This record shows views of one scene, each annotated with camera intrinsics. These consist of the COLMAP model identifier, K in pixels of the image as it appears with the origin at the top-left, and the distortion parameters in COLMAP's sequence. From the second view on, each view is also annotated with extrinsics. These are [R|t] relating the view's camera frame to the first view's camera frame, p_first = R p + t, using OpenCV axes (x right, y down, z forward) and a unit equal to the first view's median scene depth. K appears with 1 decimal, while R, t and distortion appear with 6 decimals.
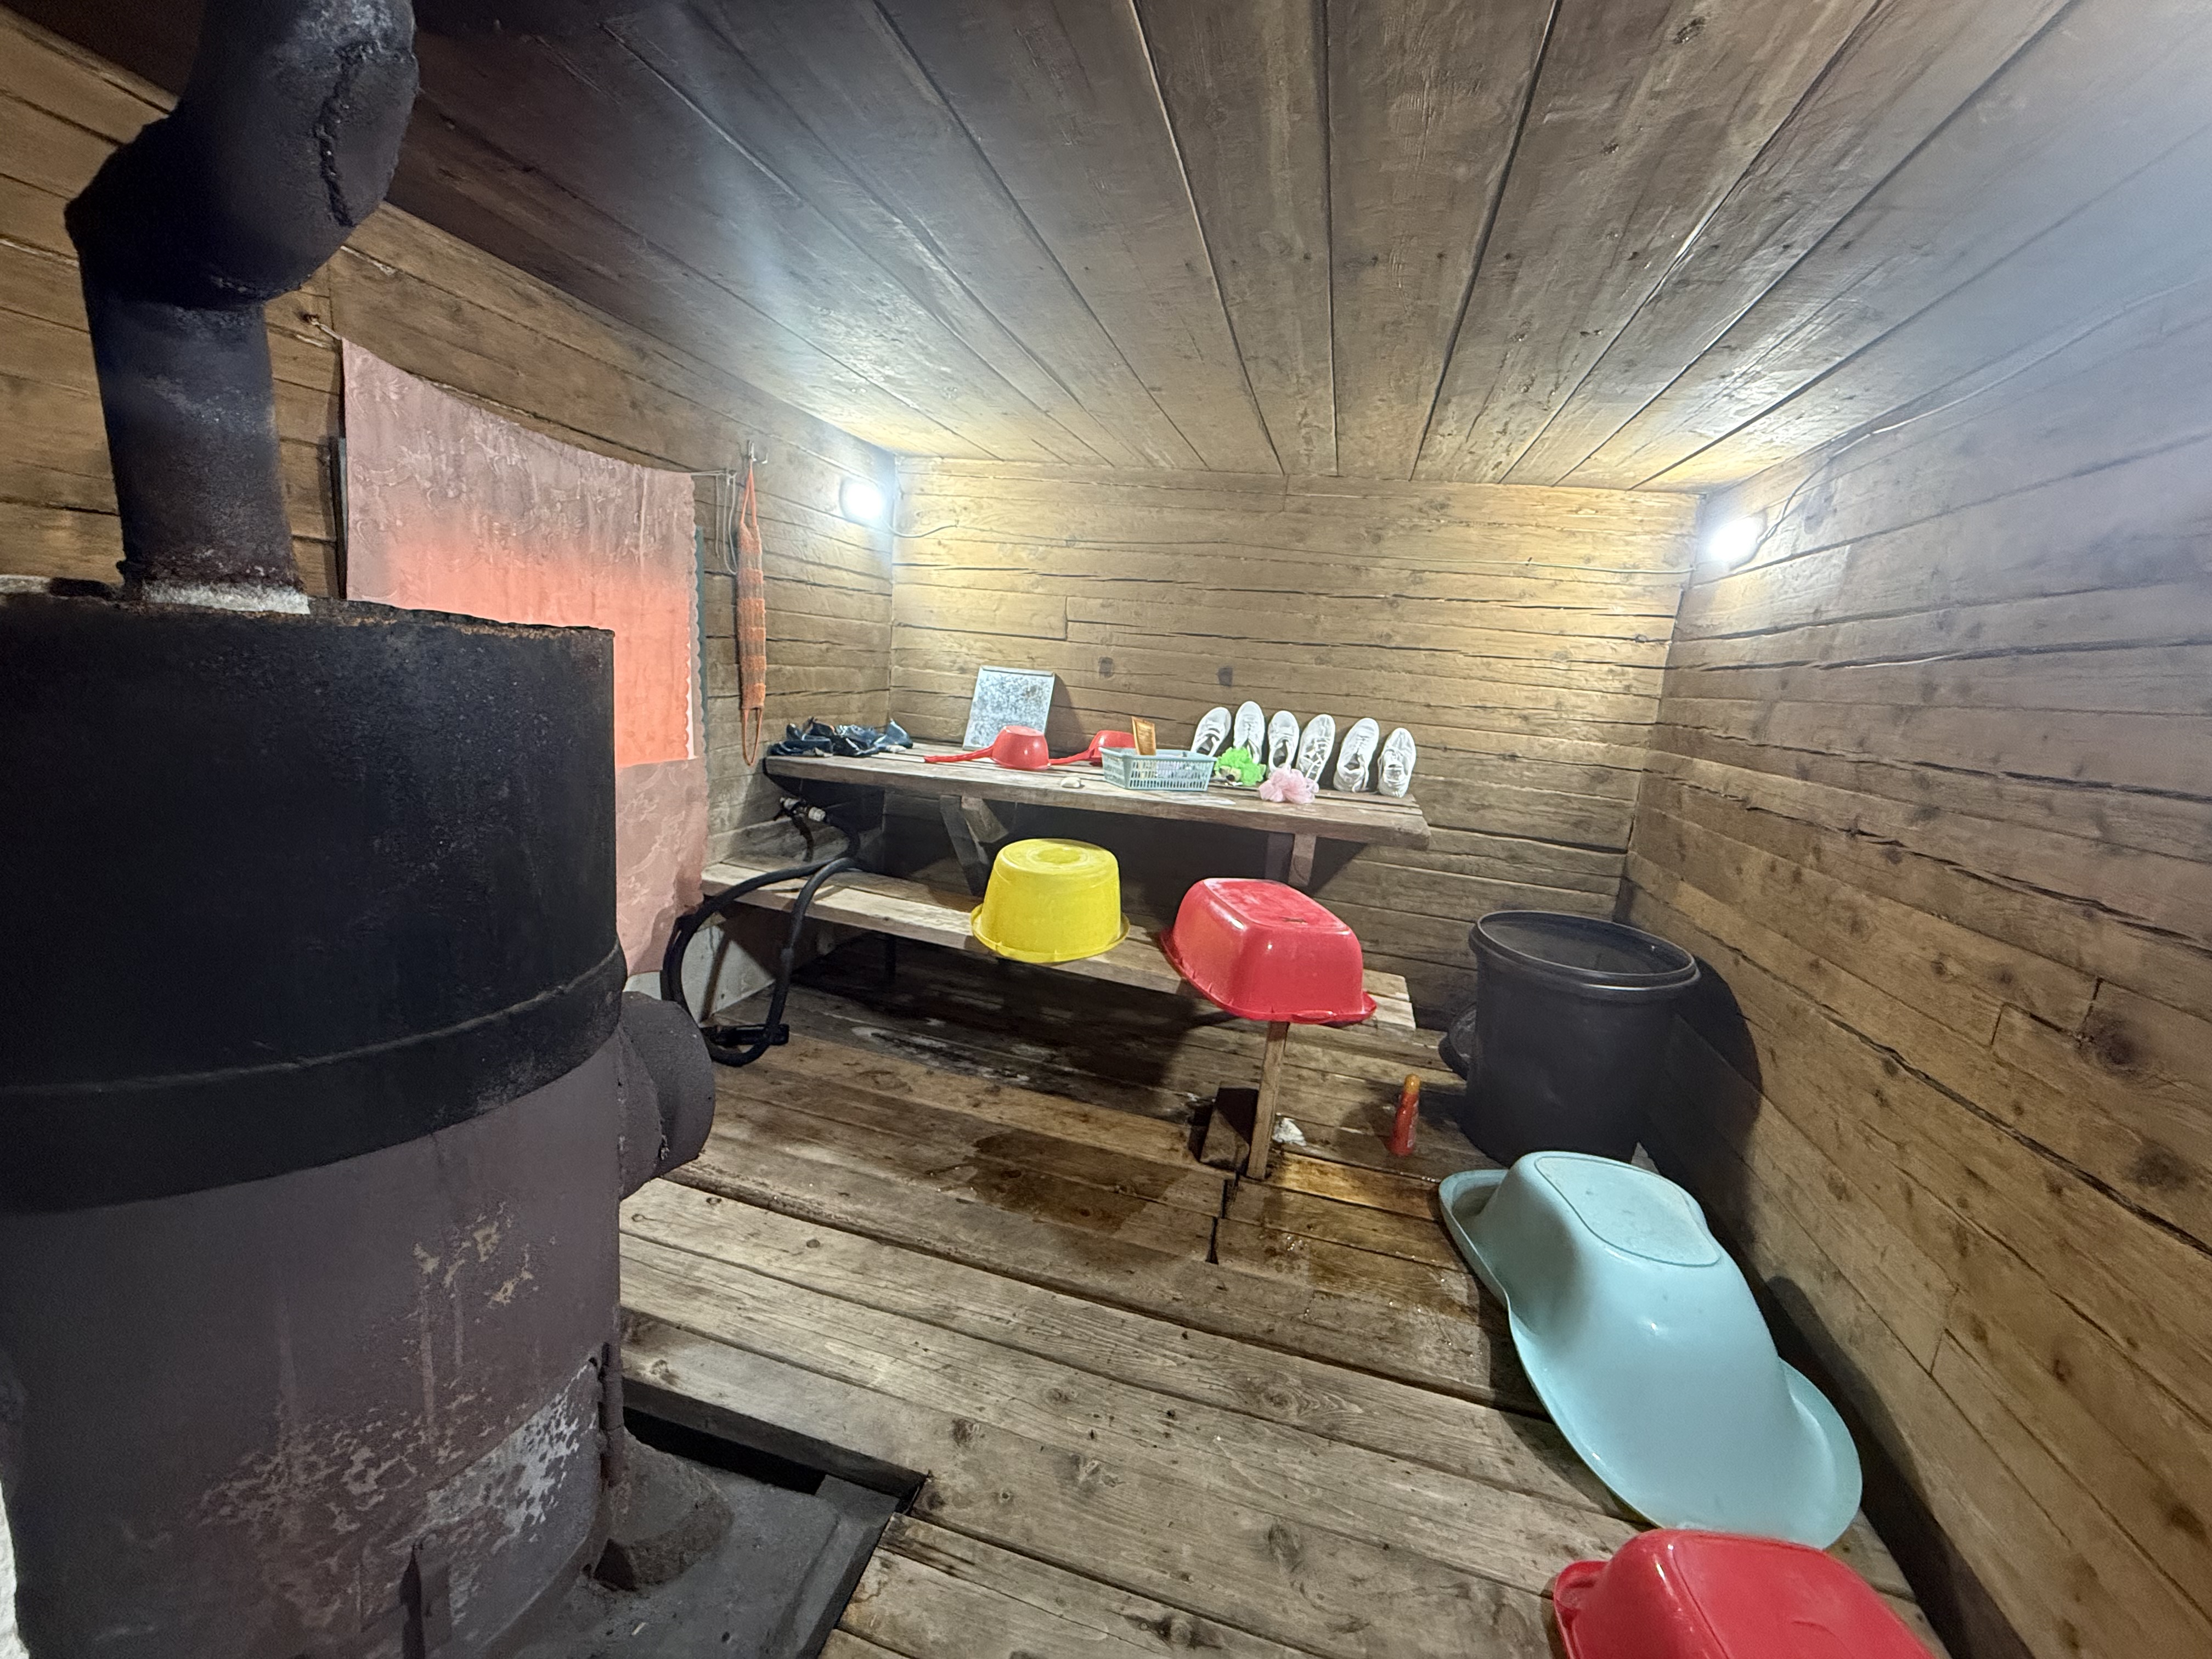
lens RADIAL K [[879.6, 0, 1099.4], [0, 879.6, 829.9], [0, 0, 1]] dist [0.000544, -0.000263]
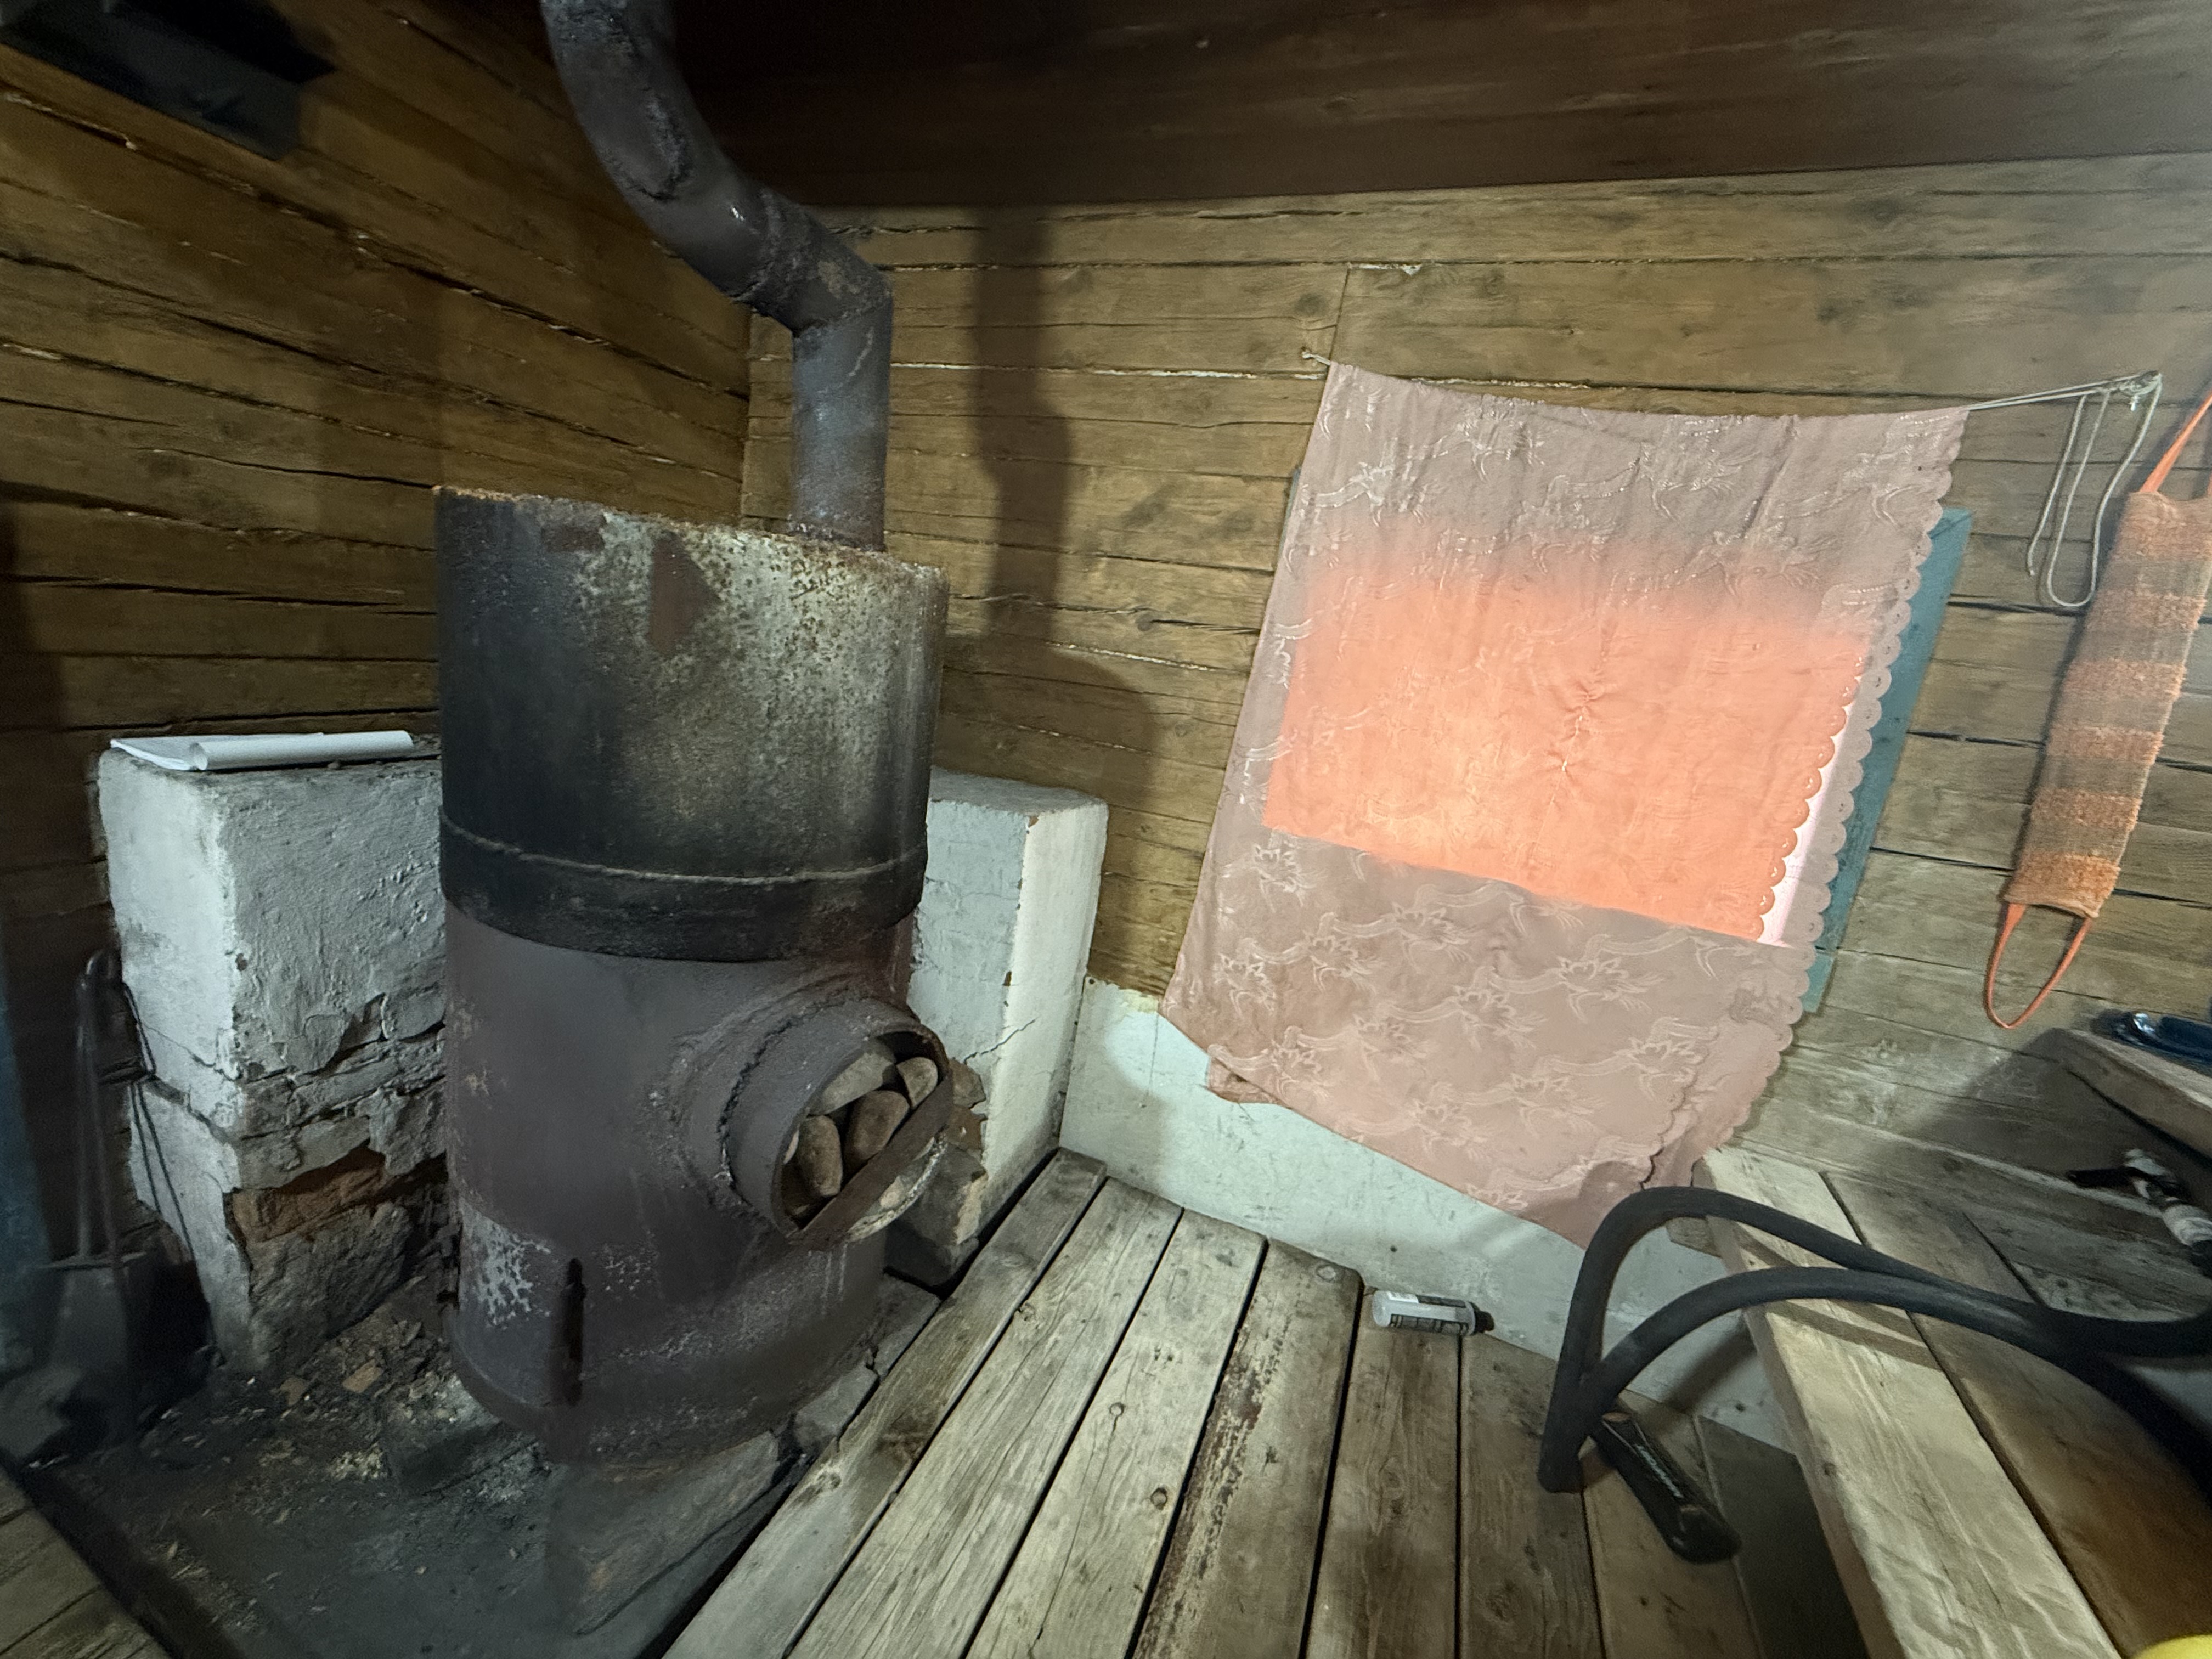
lens RADIAL K [[879.6, 0, 1099.4], [0, 879.6, 829.9], [0, 0, 1]] dist [0.000544, -0.000263]
pose [[-0.139636, 0.104864, -0.984635, 0.115051], [-0.341740, 0.928177, 0.147316, -0.085361], [0.929363, 0.357060, -0.093771, 0.650258]]
